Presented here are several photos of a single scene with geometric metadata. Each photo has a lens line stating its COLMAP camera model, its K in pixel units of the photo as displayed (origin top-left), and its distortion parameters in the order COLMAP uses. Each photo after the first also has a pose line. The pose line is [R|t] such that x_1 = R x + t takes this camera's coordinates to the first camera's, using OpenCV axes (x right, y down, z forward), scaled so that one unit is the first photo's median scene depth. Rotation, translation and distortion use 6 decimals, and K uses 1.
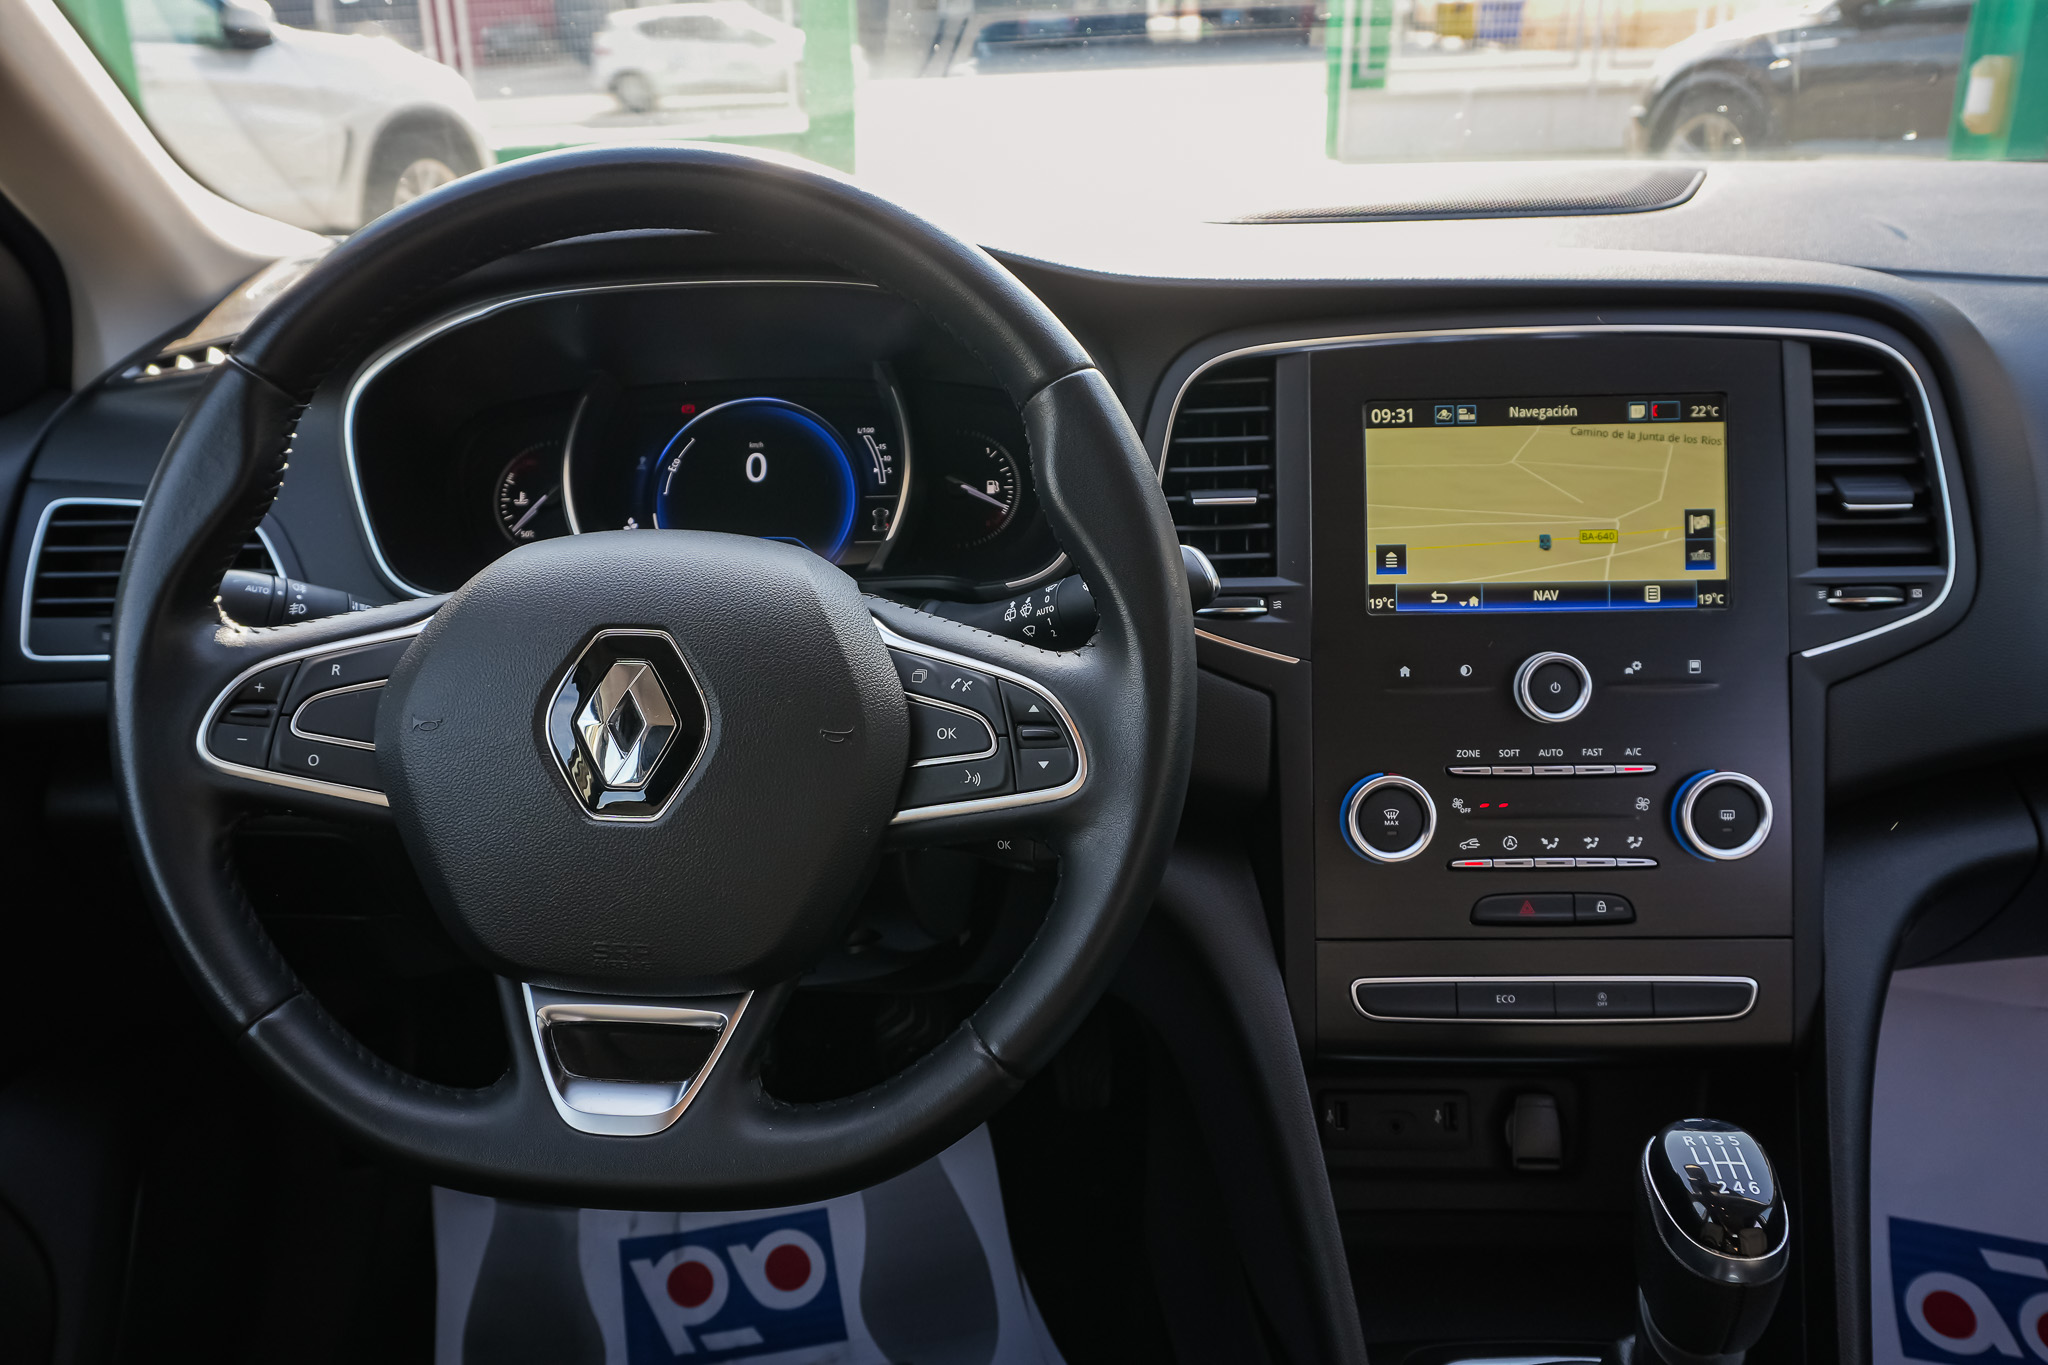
lens RADIAL K [[1614.0, 0, 1022.8], [0, 1614.0, 690.1], [0, 0, 1]] dist [0.002890, 0.018733]
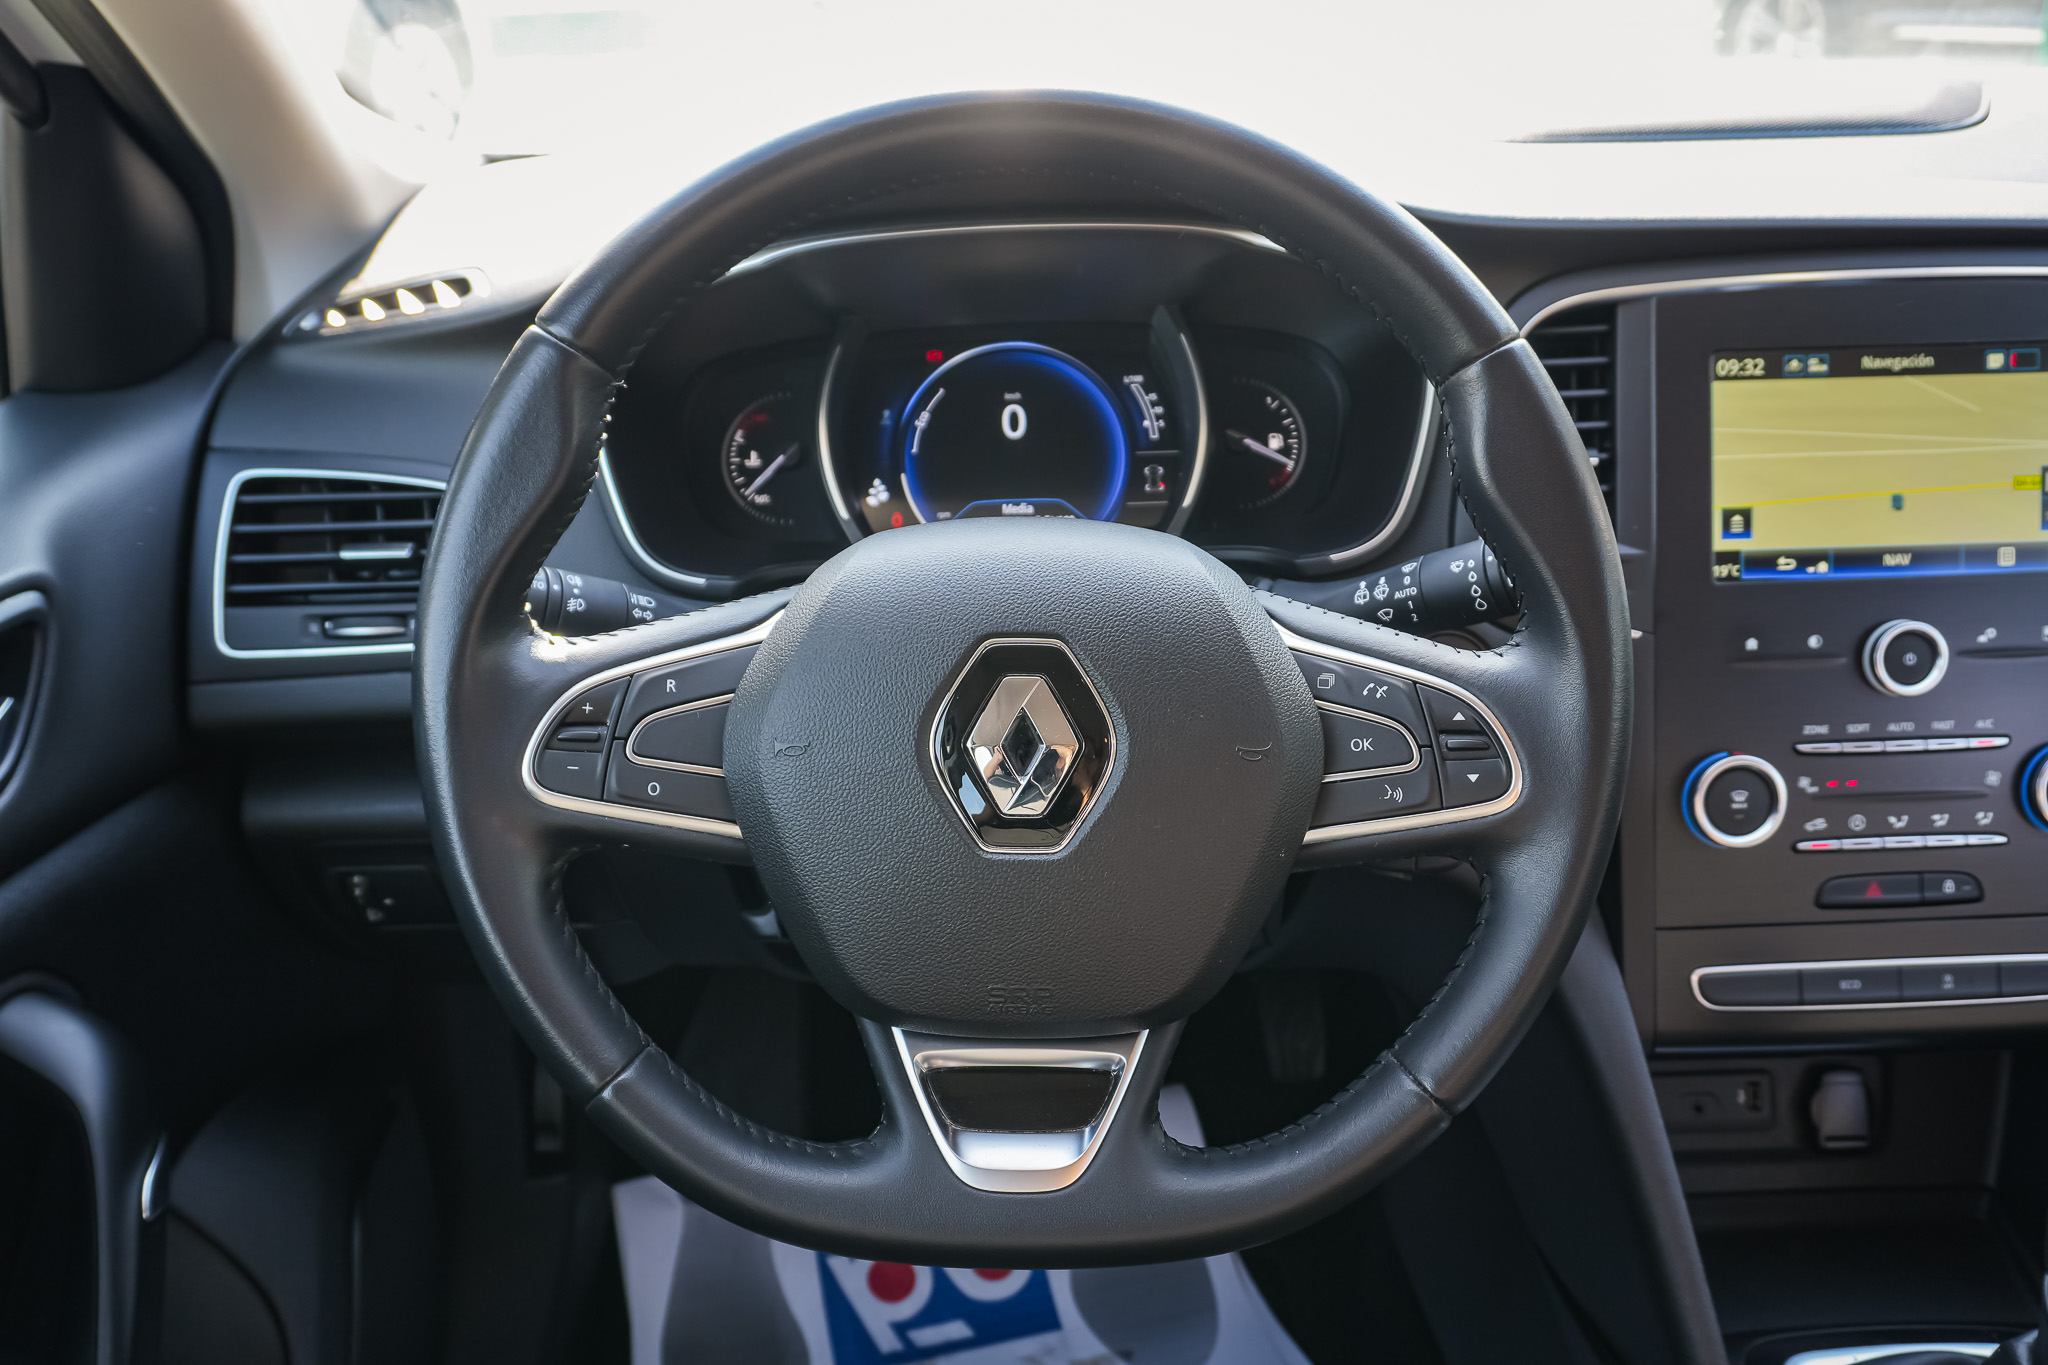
lens RADIAL K [[1666.6, 0, 1025.3], [0, 1666.6, 676.5], [0, 0, 1]] dist [0.010373, 0.003275]
pose [[0.997237, -0.020774, 0.071324, -0.255649], [0.015711, 0.997365, 0.070819, -0.068452], [-0.072608, -0.069503, 0.994936, 0.065446]]
